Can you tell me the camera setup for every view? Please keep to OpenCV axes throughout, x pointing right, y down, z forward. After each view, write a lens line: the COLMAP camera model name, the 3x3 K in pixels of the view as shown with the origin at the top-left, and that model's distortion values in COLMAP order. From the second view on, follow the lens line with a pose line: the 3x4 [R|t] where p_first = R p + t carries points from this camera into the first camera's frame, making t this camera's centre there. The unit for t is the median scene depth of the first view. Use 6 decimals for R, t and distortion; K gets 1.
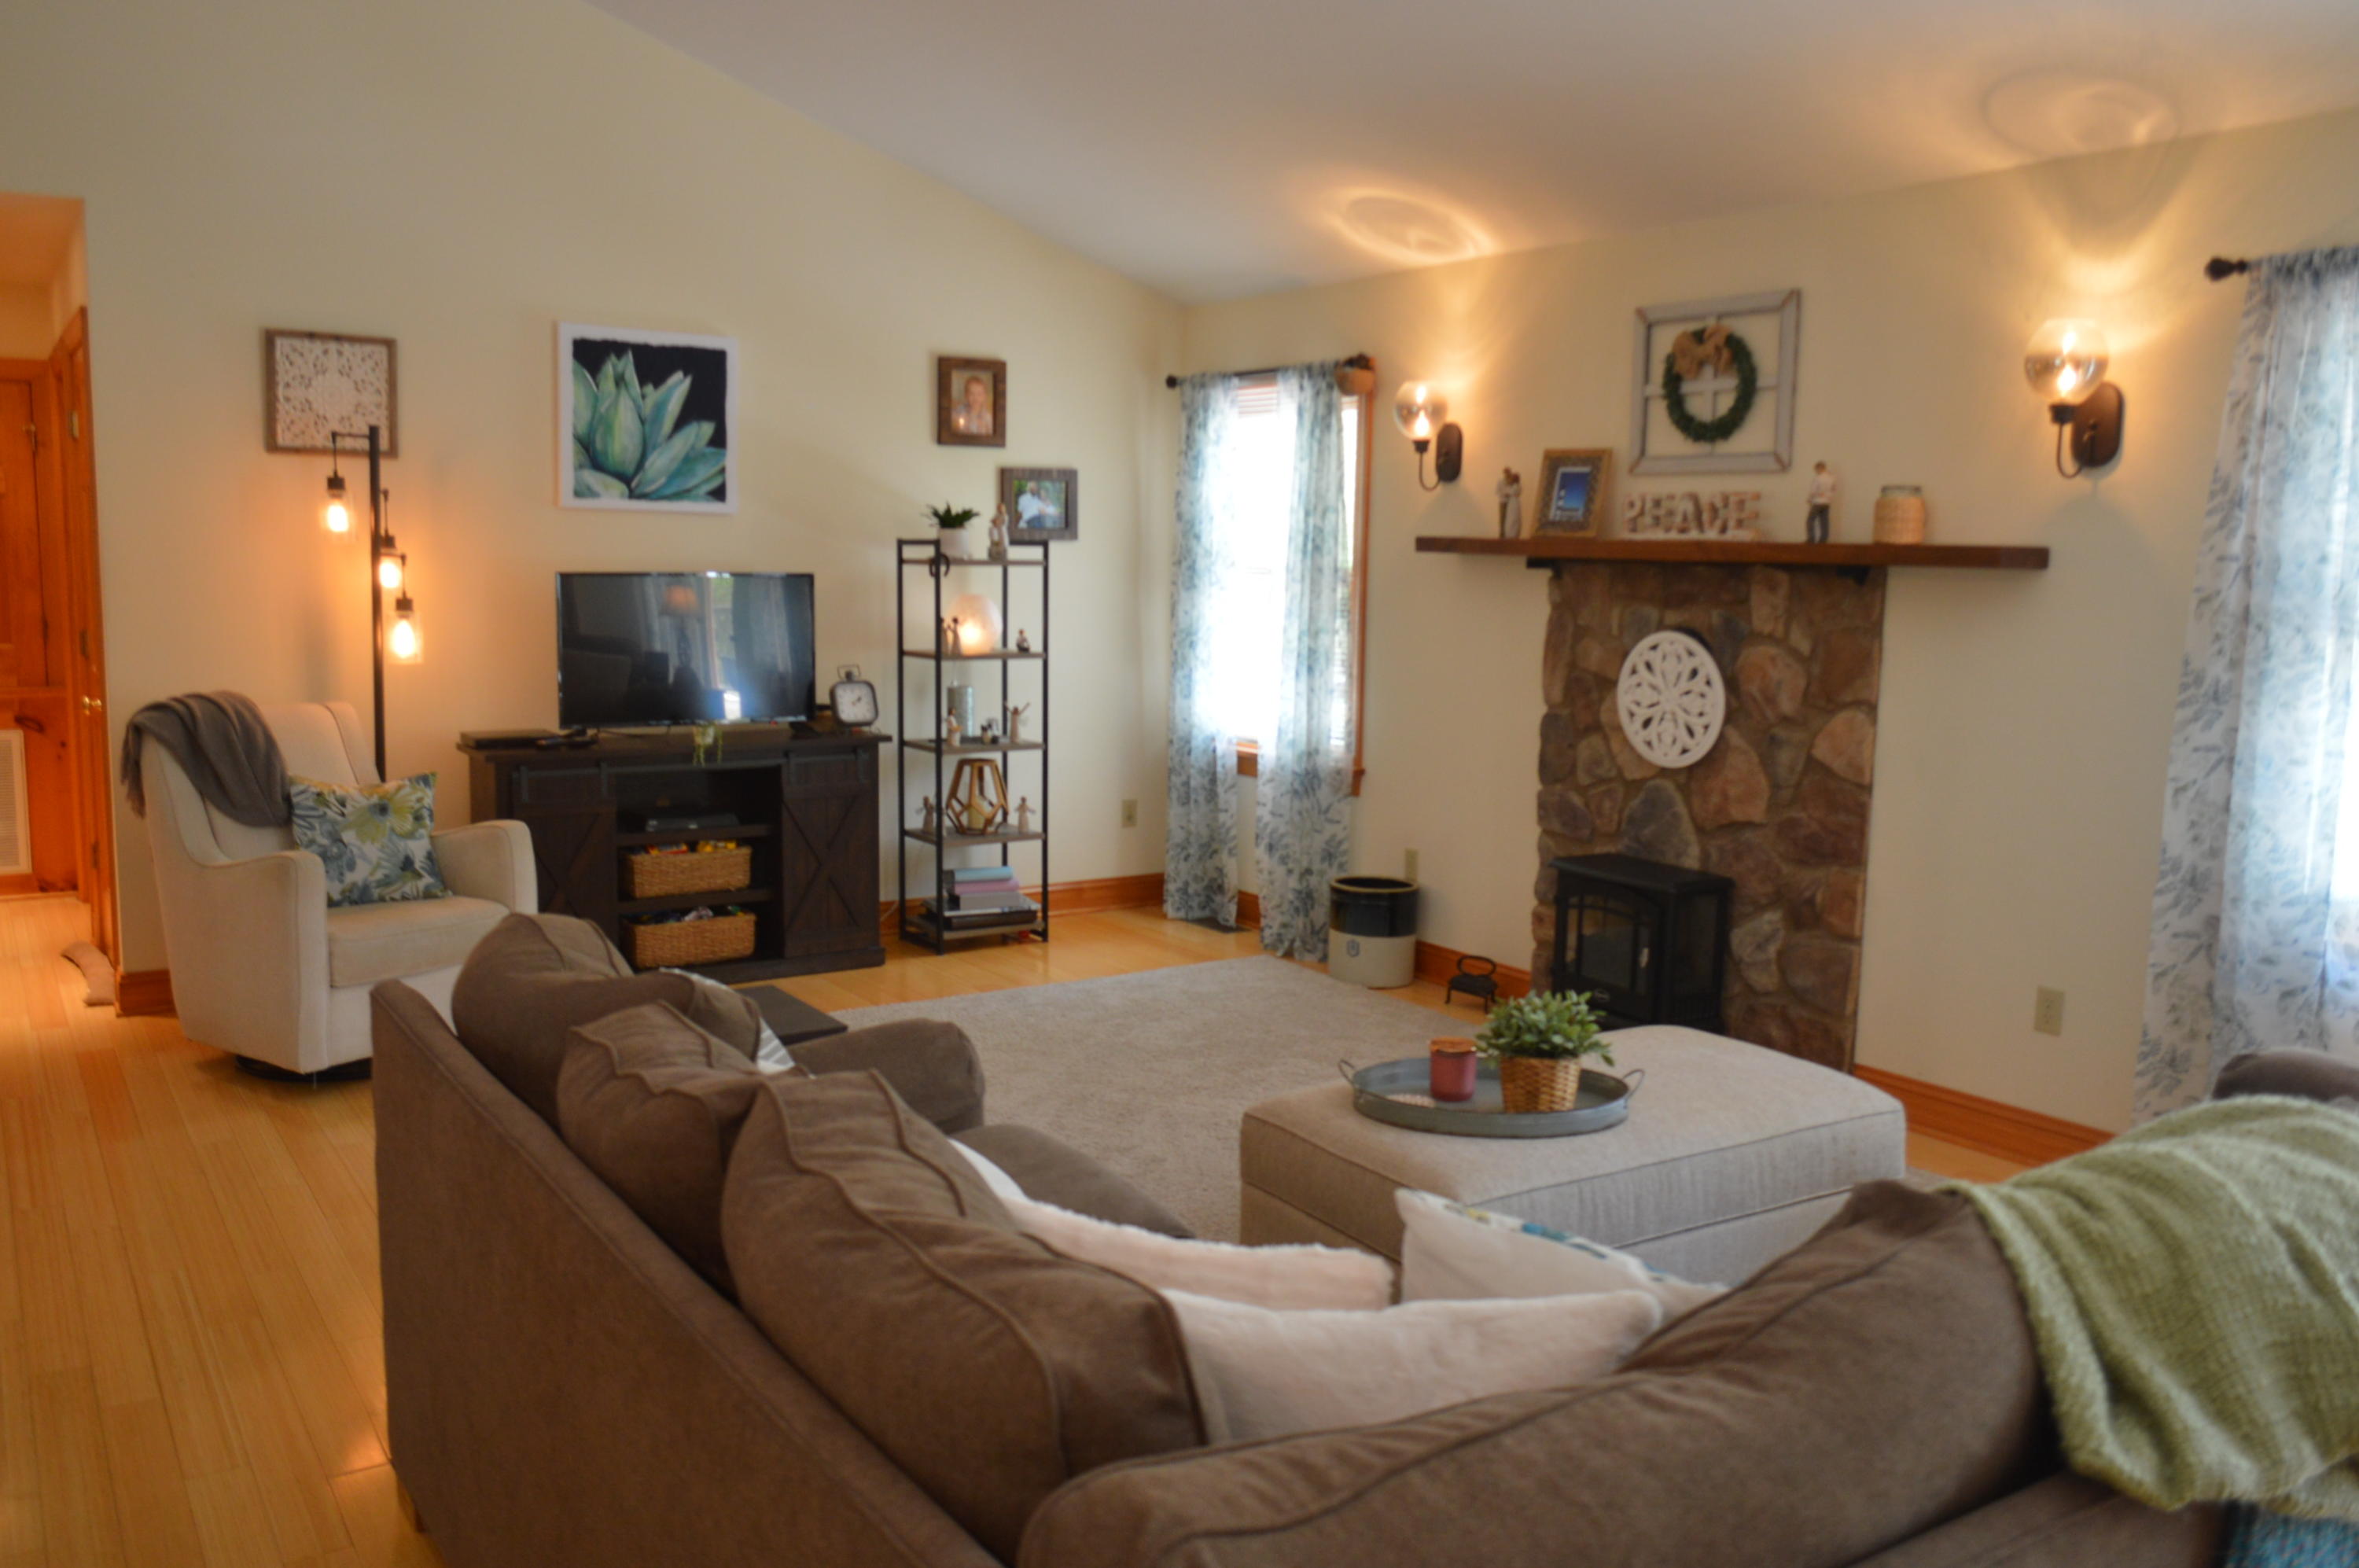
lens RADIAL K [[1862.7, 0, 1166.5], [0, 1862.7, 807.8], [0, 0, 1]] dist [-0.001879, -0.003326]
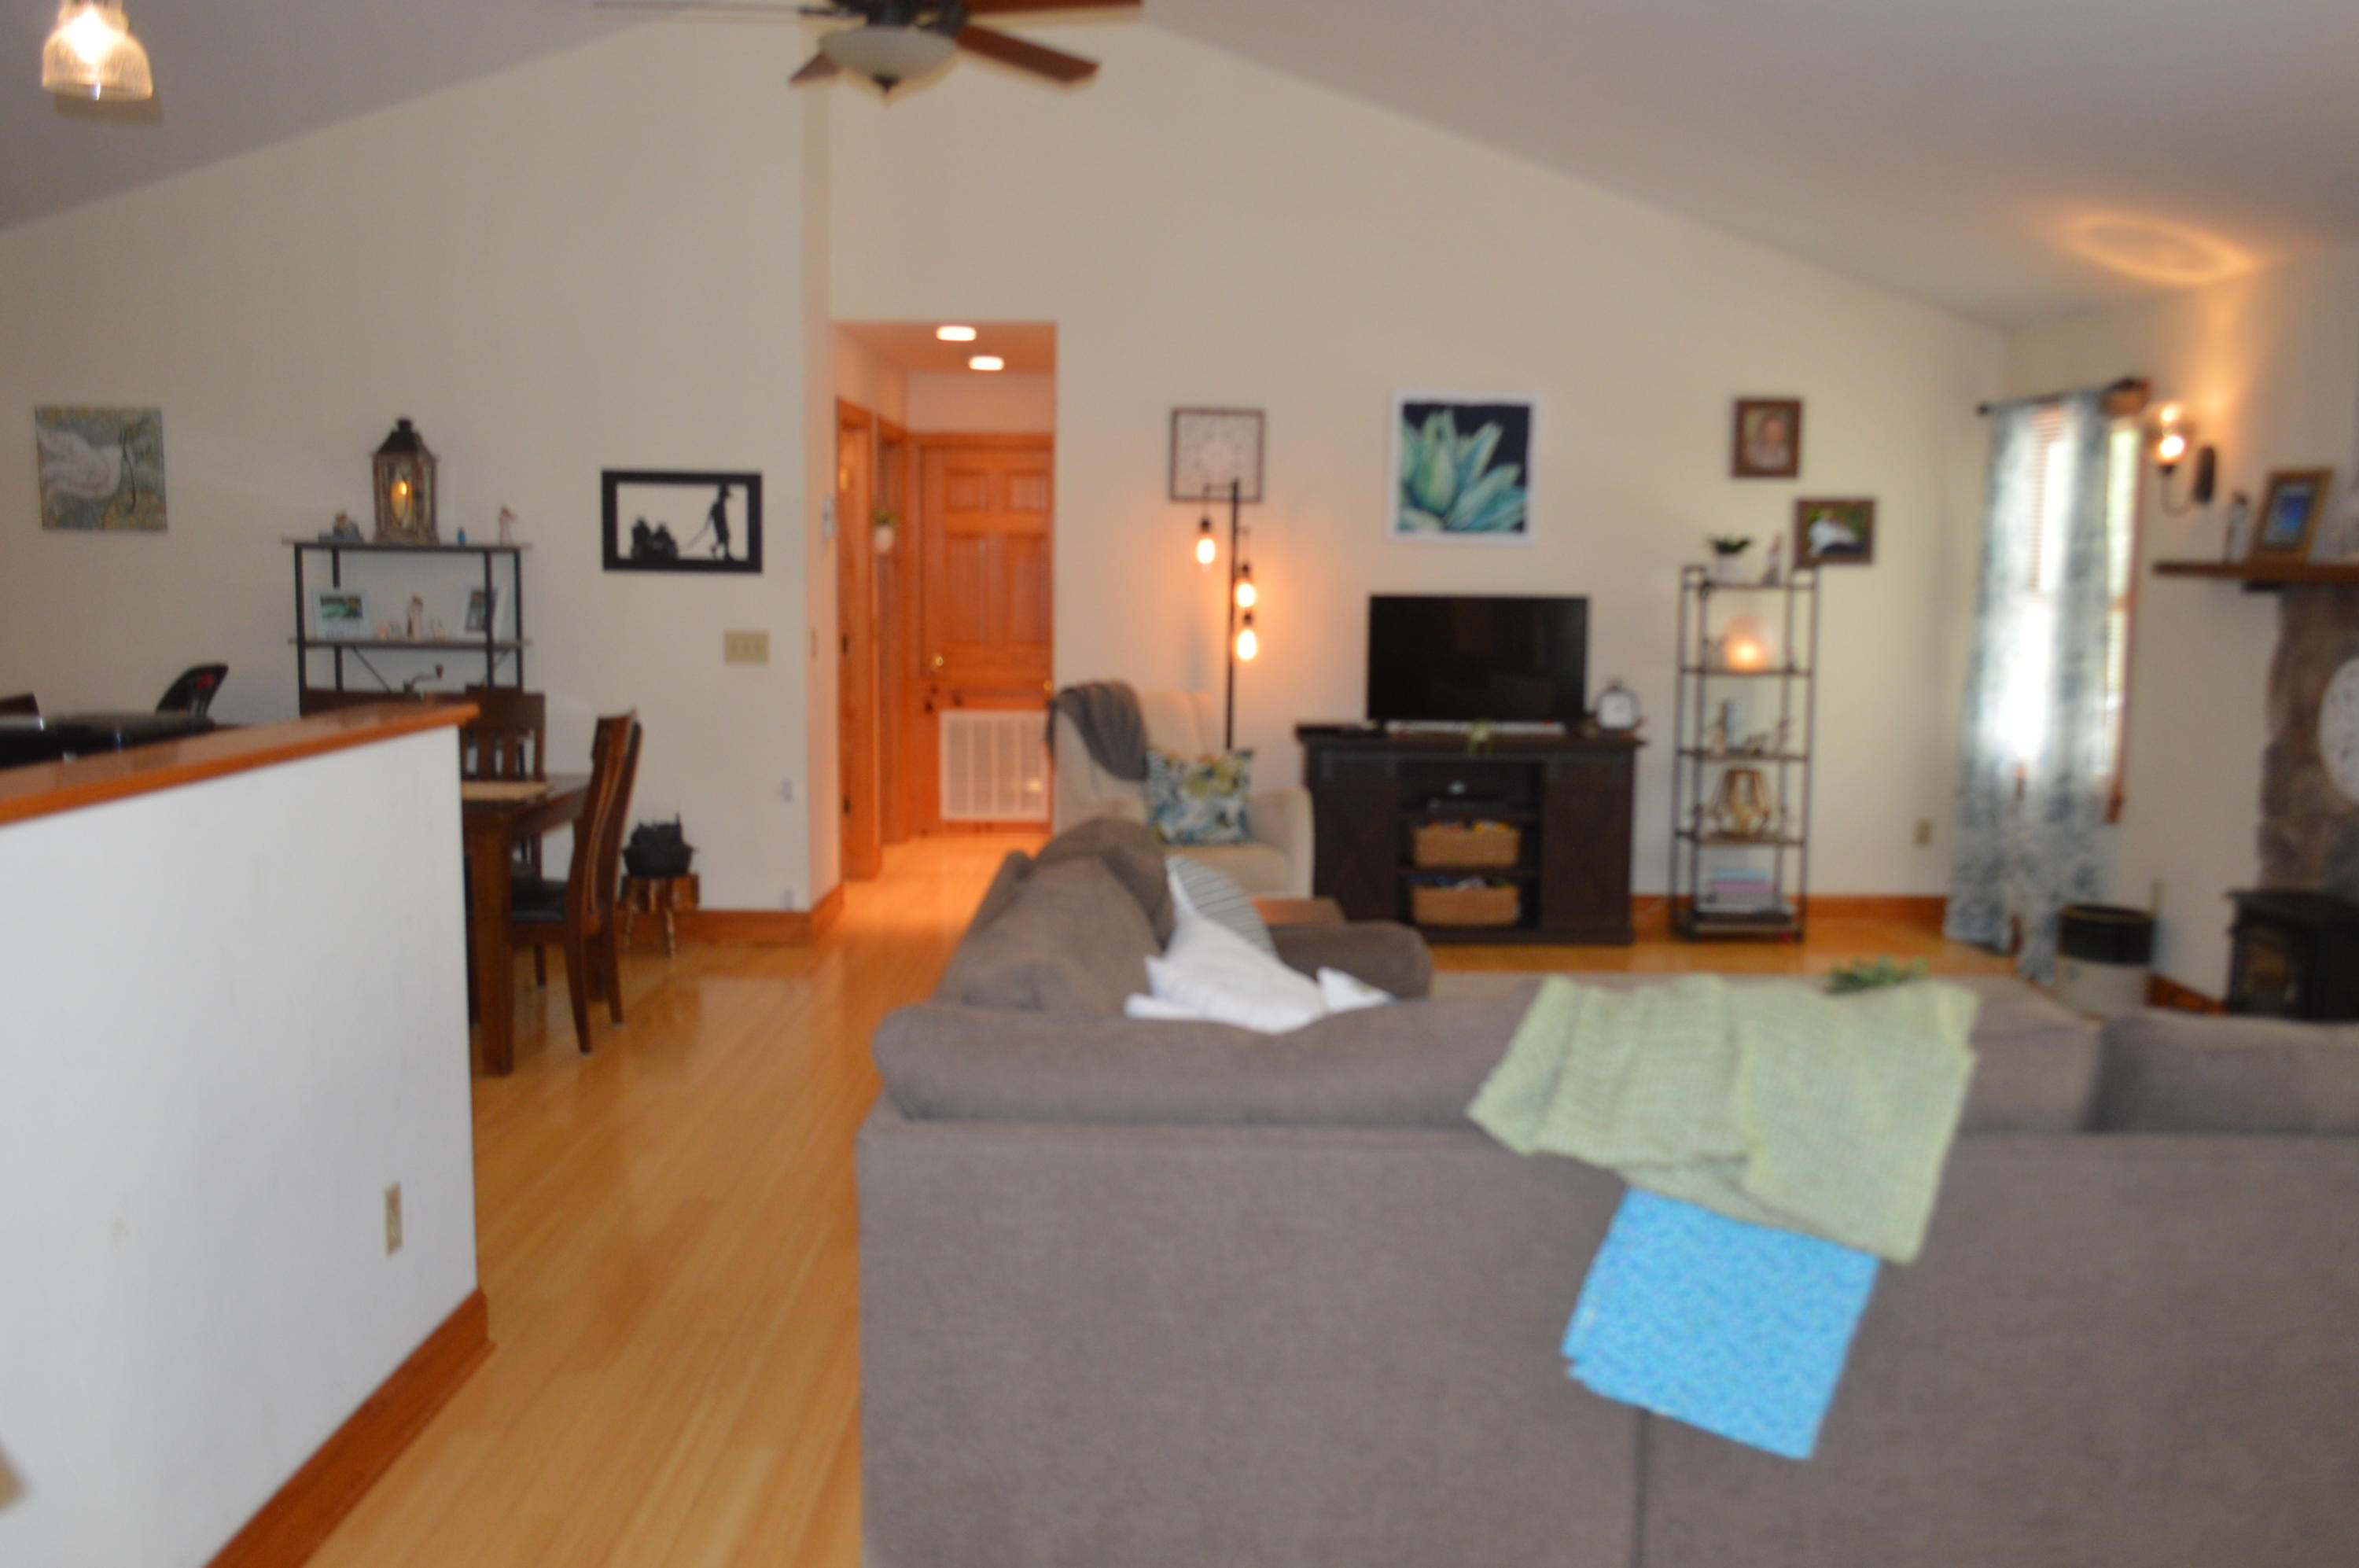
lens RADIAL K [[1928.3, 0, 1224.6], [0, 1928.3, 784.2], [0, 0, 1]] dist [-0.002751, -0.000568]
pose [[0.849419, 0.055713, -0.524770, 0.275435], [-0.072060, 0.997342, -0.010756, 0.020323], [0.522776, 0.046951, 0.851176, -0.129570]]
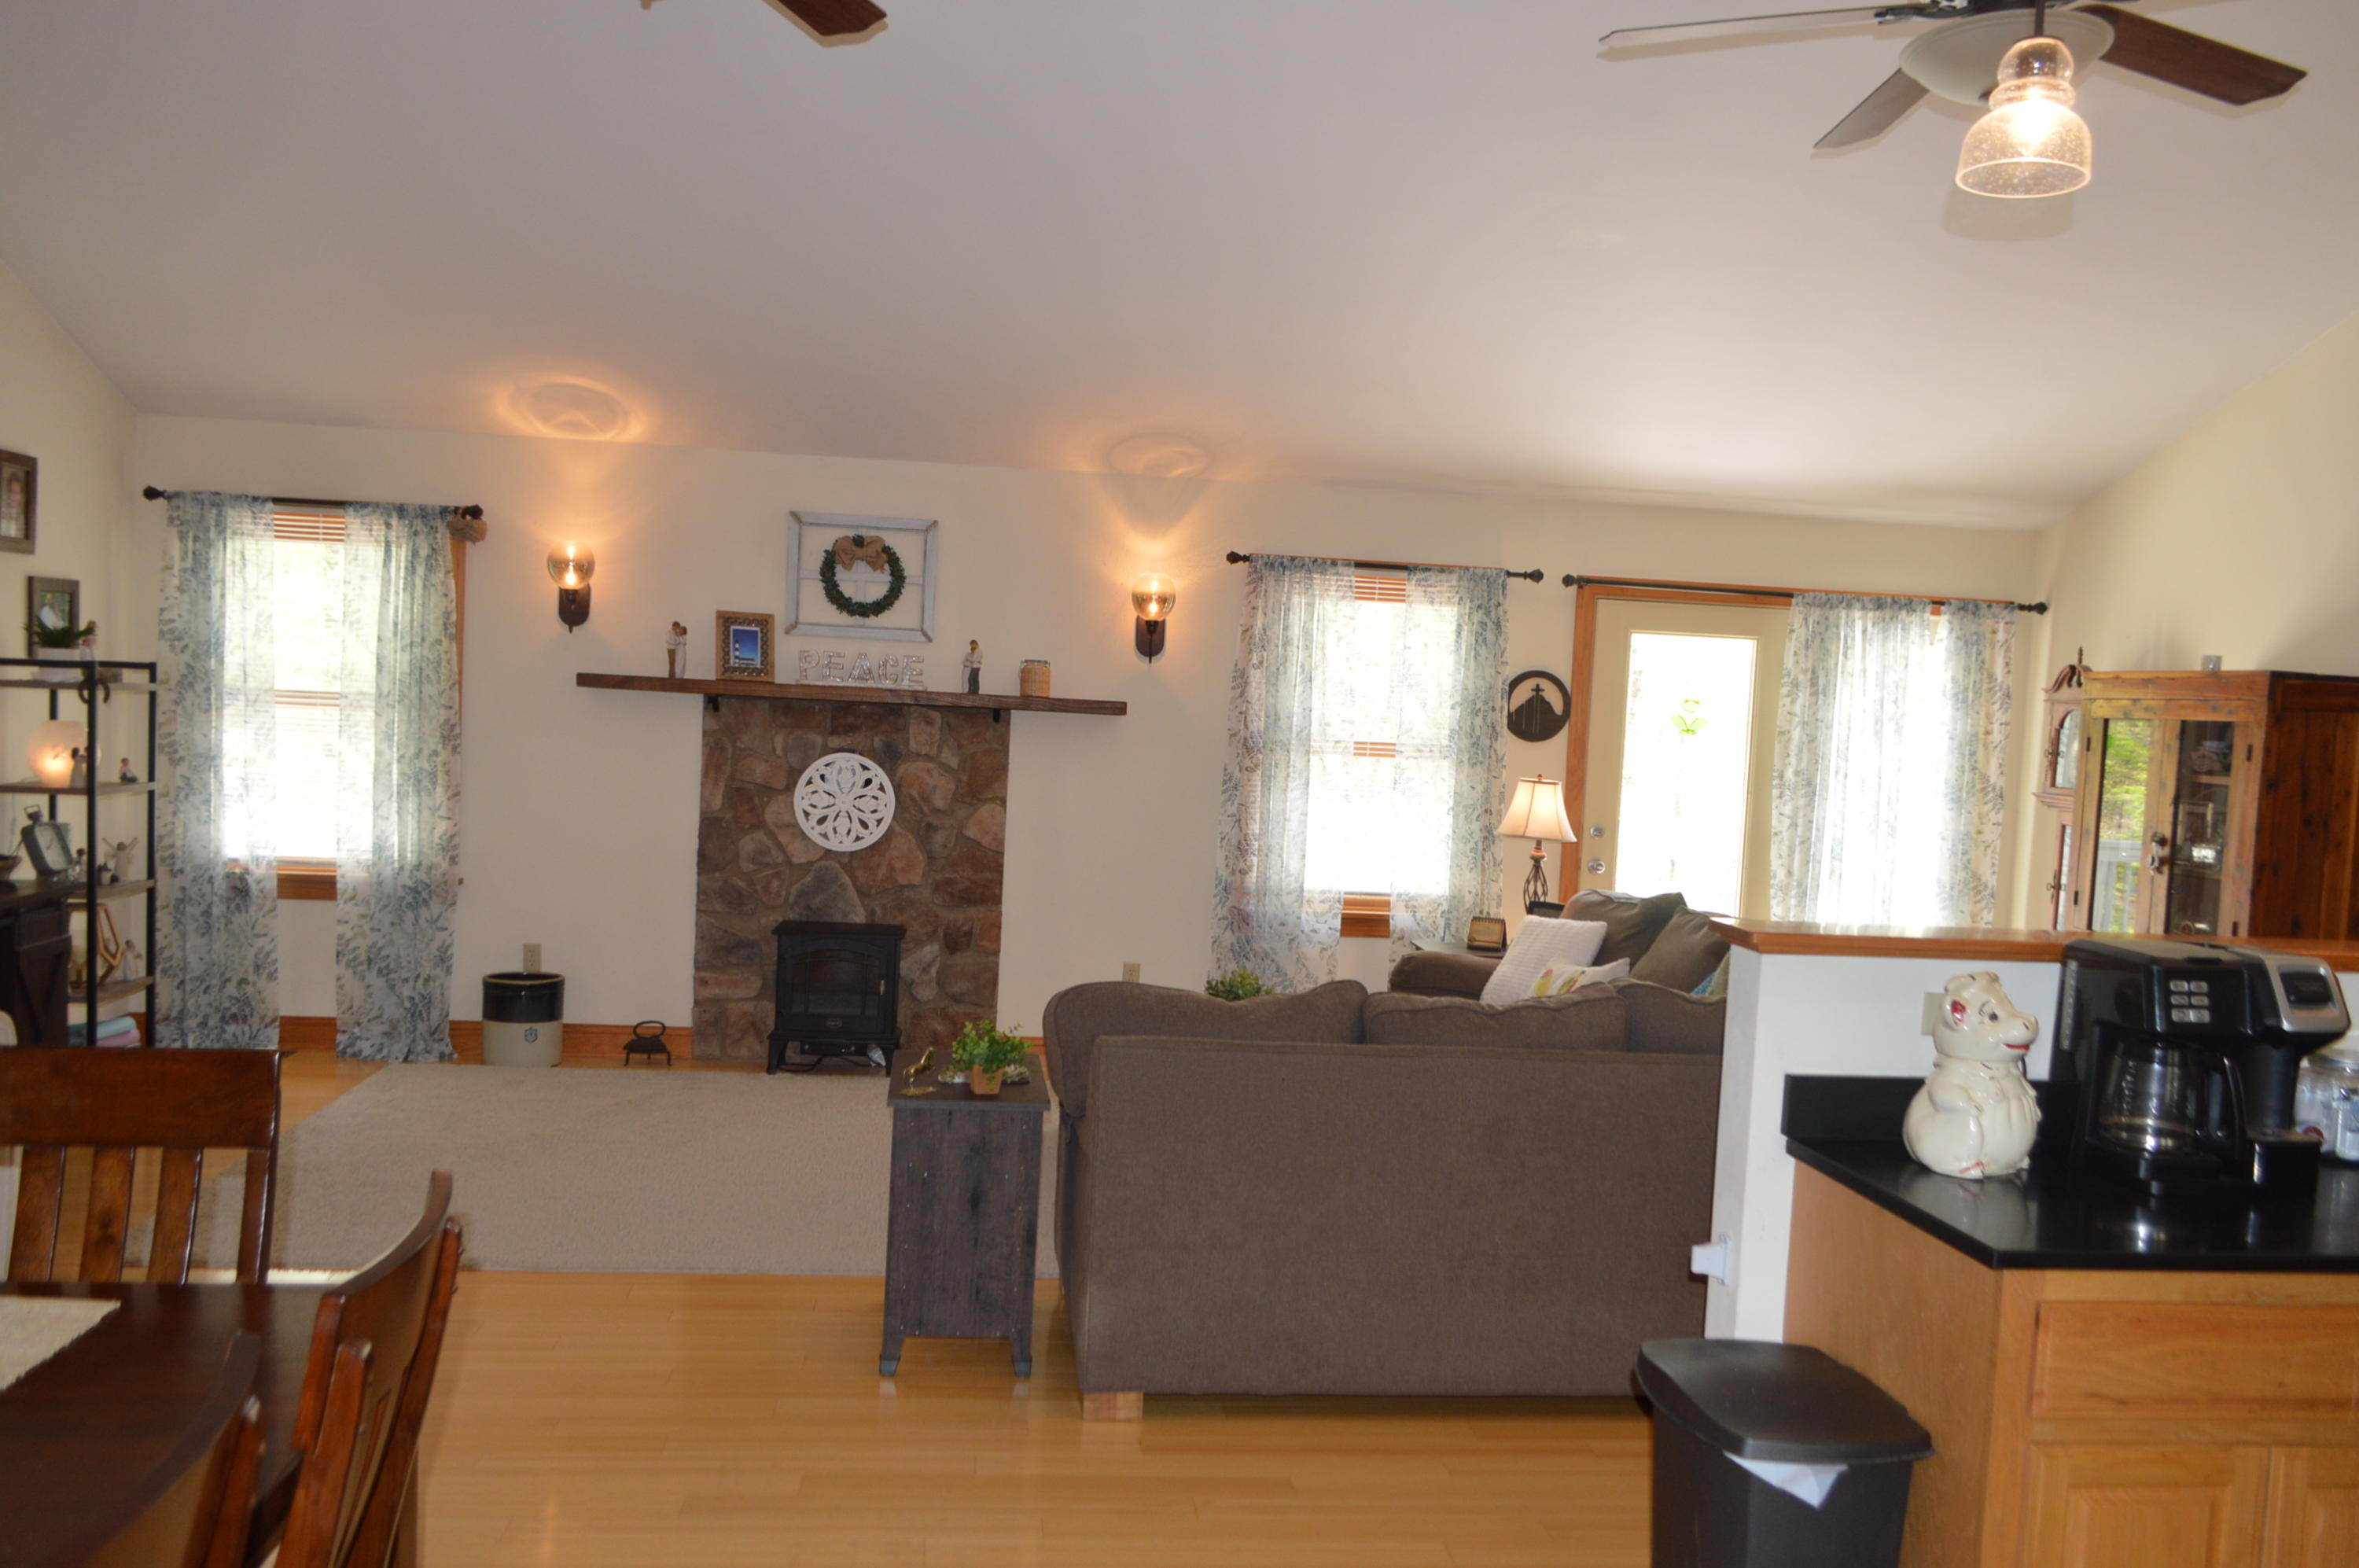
lens RADIAL K [[1862.7, 0, 1166.5], [0, 1862.7, 807.8], [0, 0, 1]] dist [-0.001879, -0.003326]
pose [[0.454033, -0.060734, 0.888912, -0.785832], [0.081677, 0.996310, 0.026353, -0.066220], [-0.887233, 0.060639, 0.457318, 0.154994]]
